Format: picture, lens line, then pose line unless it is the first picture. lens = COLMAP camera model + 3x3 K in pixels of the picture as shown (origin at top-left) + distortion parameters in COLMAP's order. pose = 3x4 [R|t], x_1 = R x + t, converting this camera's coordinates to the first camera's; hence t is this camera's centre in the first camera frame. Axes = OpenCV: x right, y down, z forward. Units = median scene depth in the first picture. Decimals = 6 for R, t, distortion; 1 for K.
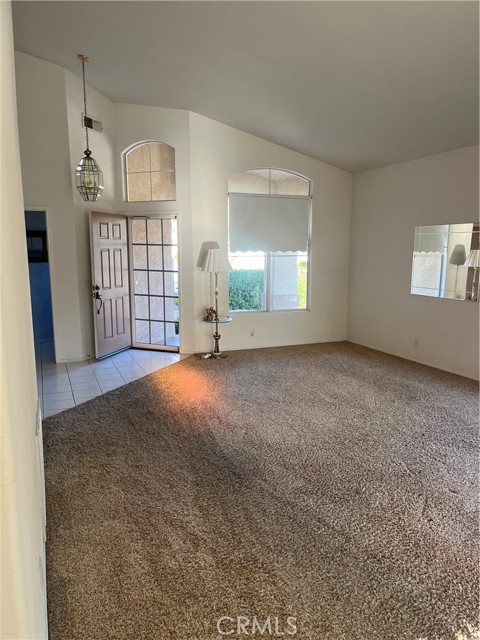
lens RADIAL K [[489.6, 0, 241.7], [0, 489.6, 326.2], [0, 0, 1]] dist [0.016354, -0.001208]
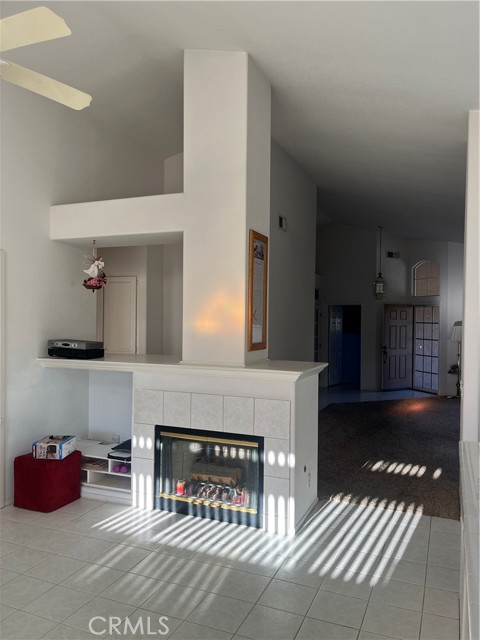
lens RADIAL K [[489.6, 0, 241.7], [0, 489.6, 326.2], [0, 0, 1]] dist [0.016354, -0.001208]
pose [[0.689895, 0.019641, -0.723643, 0.559288], [-0.126183, 0.987591, -0.093493, 0.066117], [0.712827, 0.155812, 0.683813, -0.505672]]
